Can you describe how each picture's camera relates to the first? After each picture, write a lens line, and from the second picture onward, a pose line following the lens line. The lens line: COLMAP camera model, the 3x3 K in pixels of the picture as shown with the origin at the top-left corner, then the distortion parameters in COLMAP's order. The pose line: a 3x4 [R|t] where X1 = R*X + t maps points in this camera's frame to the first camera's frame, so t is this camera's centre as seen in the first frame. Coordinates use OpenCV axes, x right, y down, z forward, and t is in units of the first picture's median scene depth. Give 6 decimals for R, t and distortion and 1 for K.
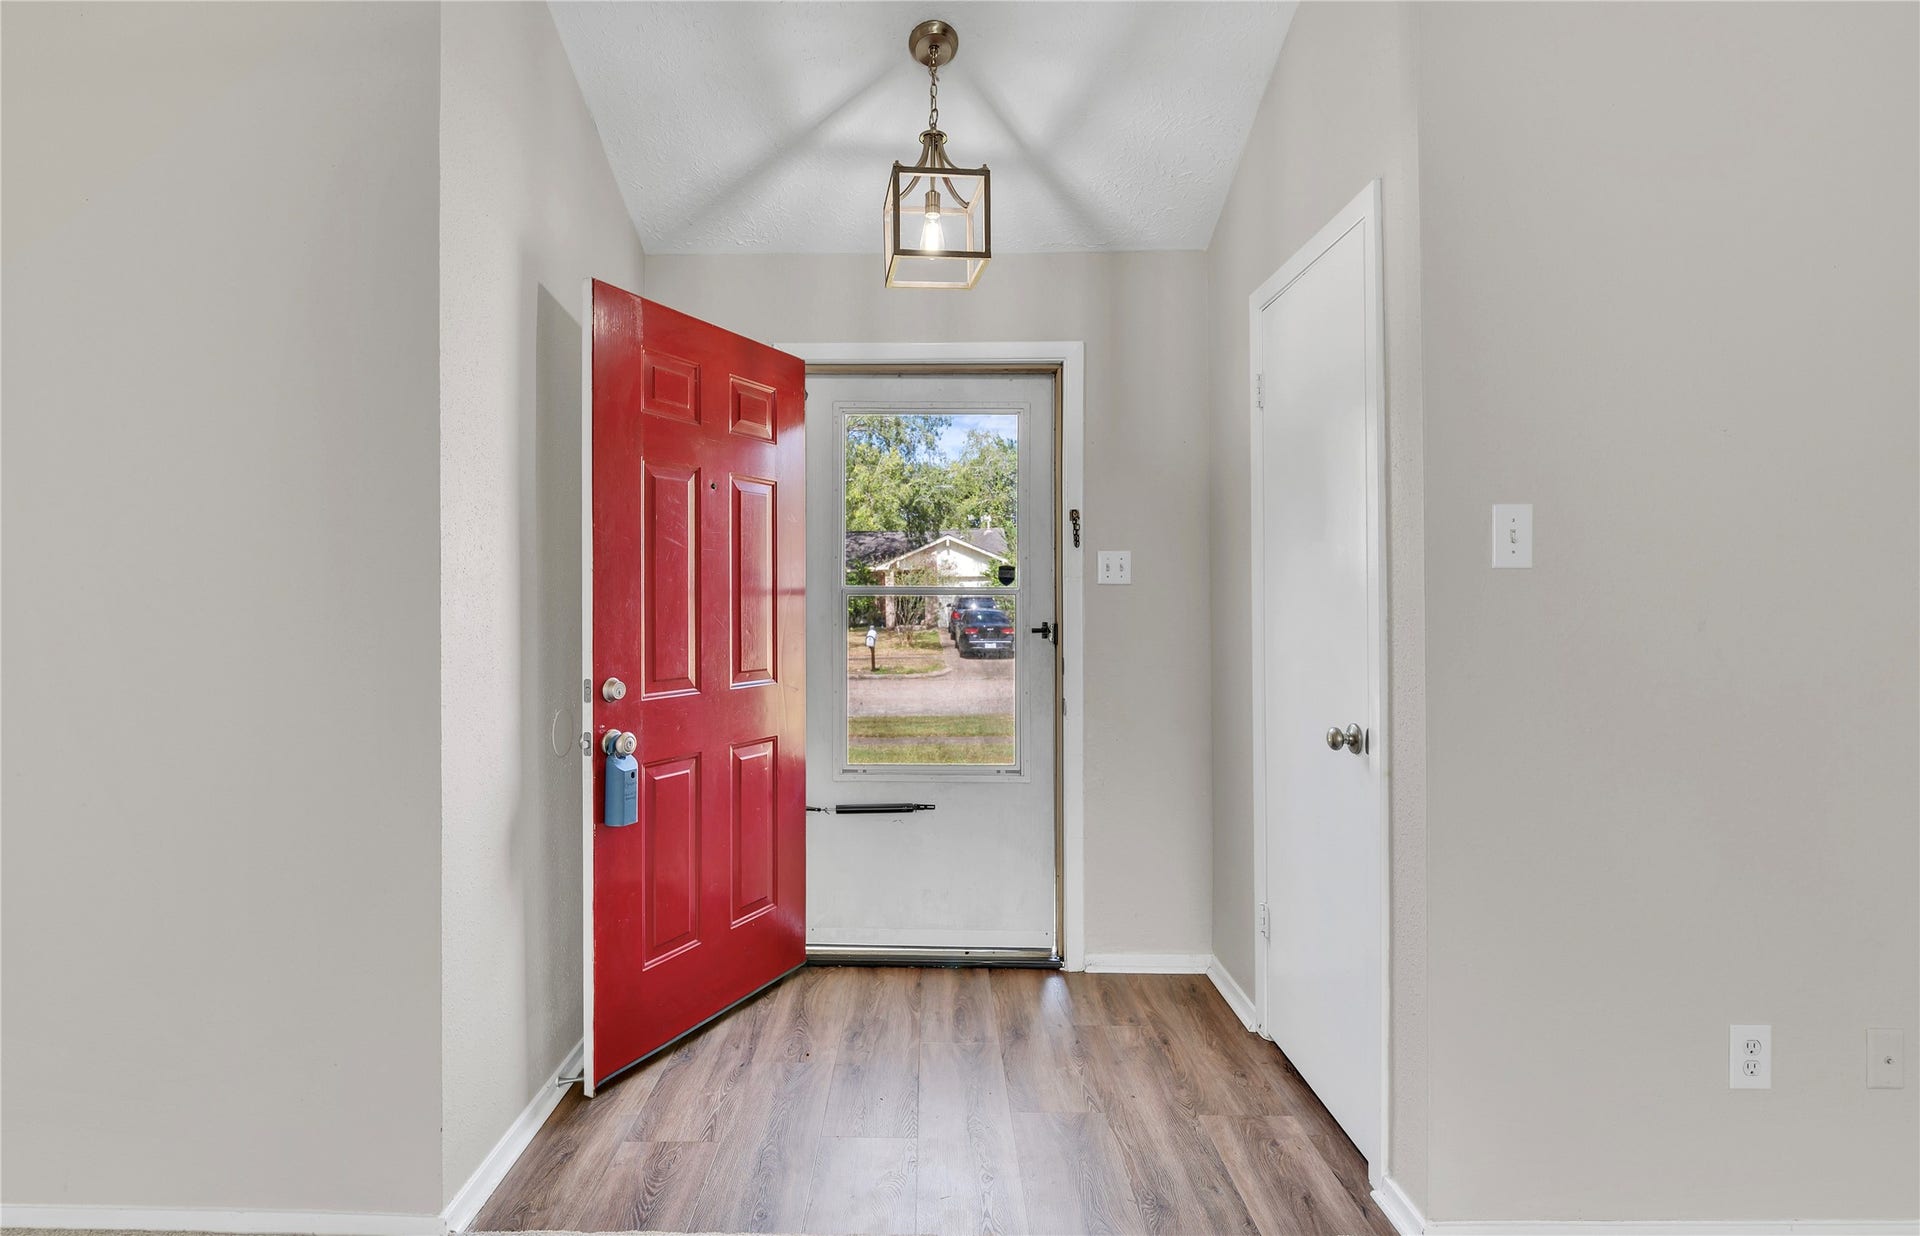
lens RADIAL K [[779.2, 0, 958.7], [0, 779.2, 585.2], [0, 0, 1]] dist [-0.000086, -0.000015]
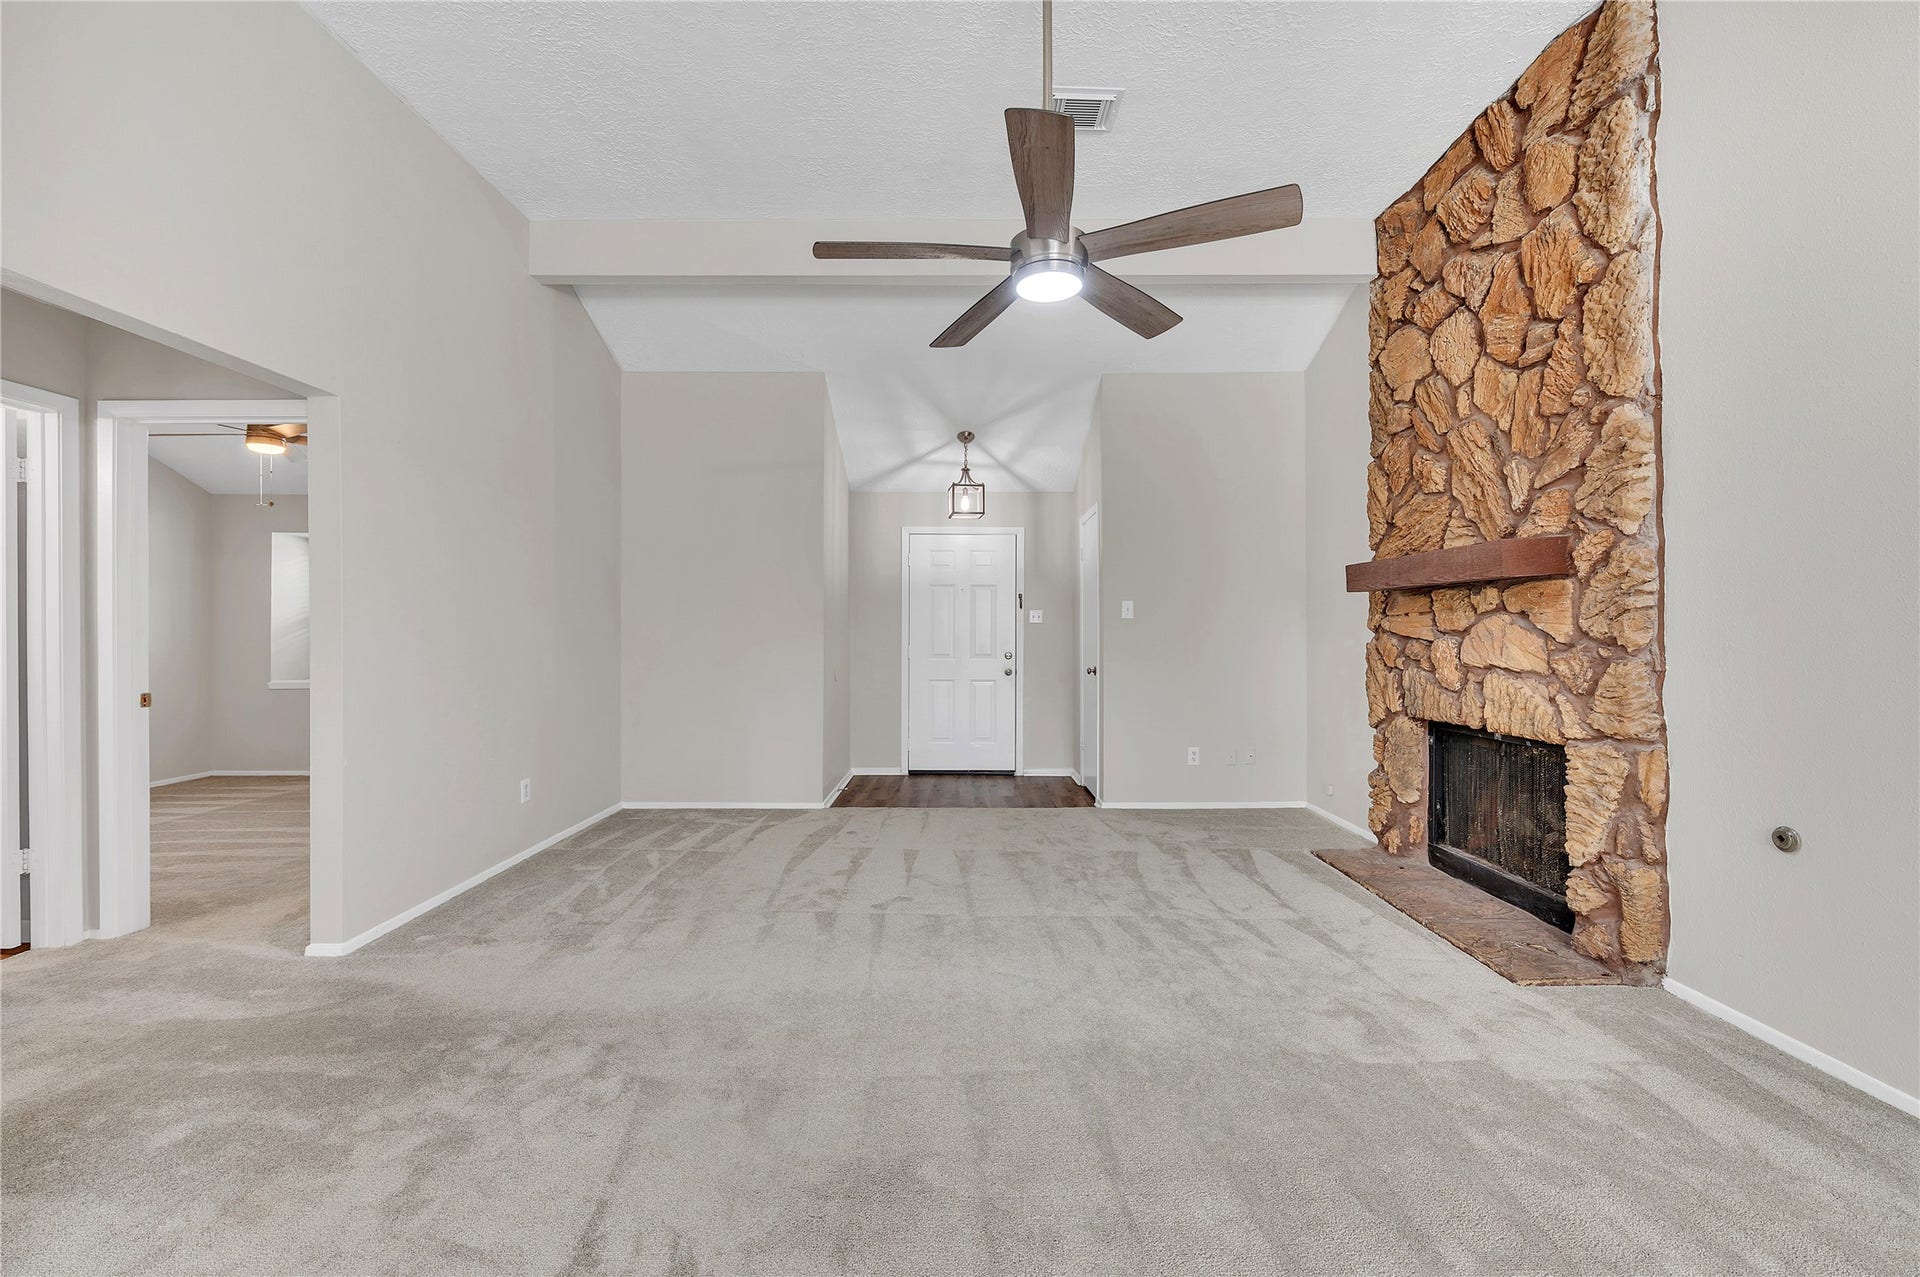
lens RADIAL K [[806.7, 0, 969.0], [0, 806.7, 631.0], [0, 0, 1]] dist [-0.000450, -0.000149]
pose [[0.999568, 0.003659, -0.029146, 0.071135], [-0.003412, 0.999958, 0.008542, 0.003705], [0.029176, -0.008439, 0.999539, -2.050797]]
